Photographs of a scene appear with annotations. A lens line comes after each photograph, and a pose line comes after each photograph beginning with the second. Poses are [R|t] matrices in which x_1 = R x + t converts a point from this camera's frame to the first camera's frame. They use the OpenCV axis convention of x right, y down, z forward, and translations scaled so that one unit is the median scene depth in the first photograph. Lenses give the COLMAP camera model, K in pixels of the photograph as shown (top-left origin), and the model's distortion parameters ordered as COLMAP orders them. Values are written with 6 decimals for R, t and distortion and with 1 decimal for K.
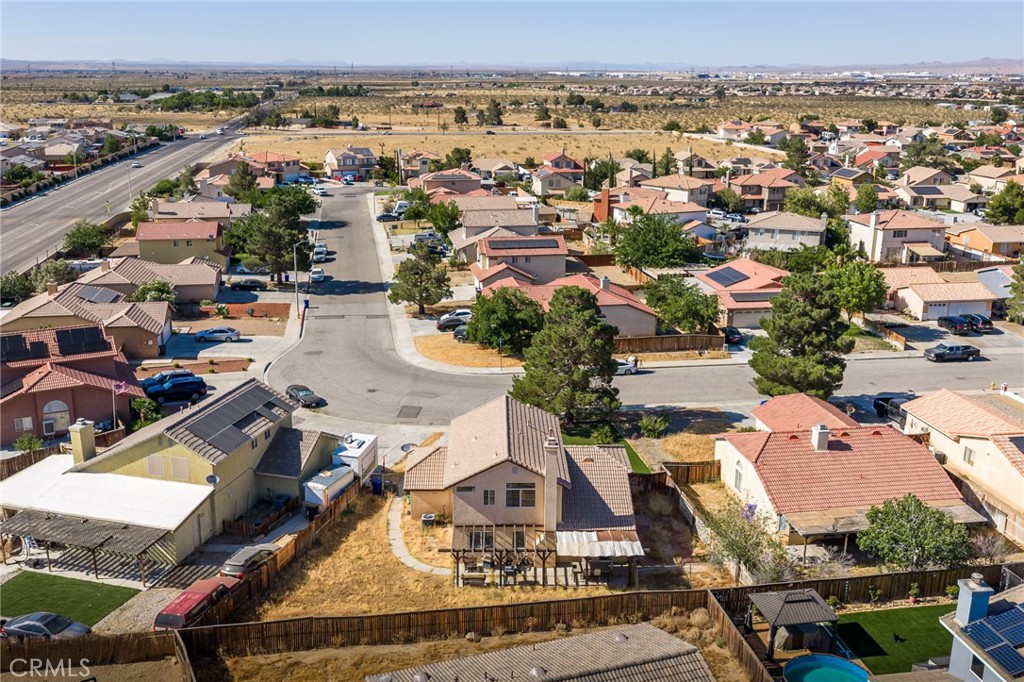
lens RADIAL K [[930.9, 0, 510.7], [0, 930.9, 343.1], [0, 0, 1]] dist [0.004121, 0.000000]
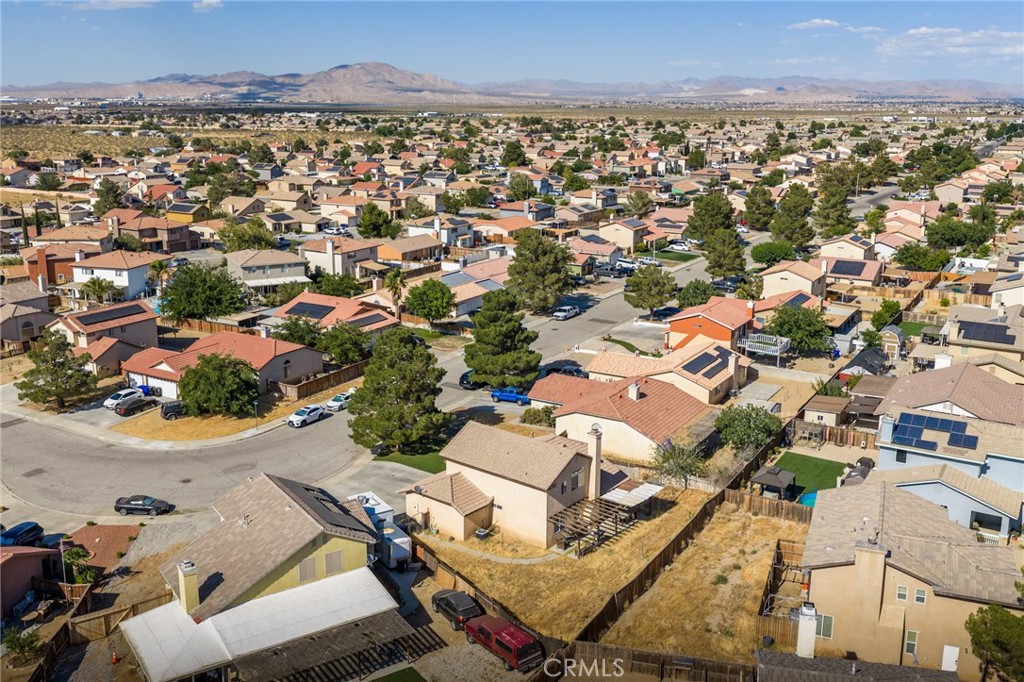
lens RADIAL K [[930.9, 0, 509.5], [0, 930.9, 338.0], [0, 0, 1]] dist [0.004121, 0.000000]
pose [[0.661721, -0.191009, 0.725011, -0.297579], [0.214340, 0.974840, 0.061200, -0.039483], [-0.718460, 0.114902, 0.686013, 0.047387]]
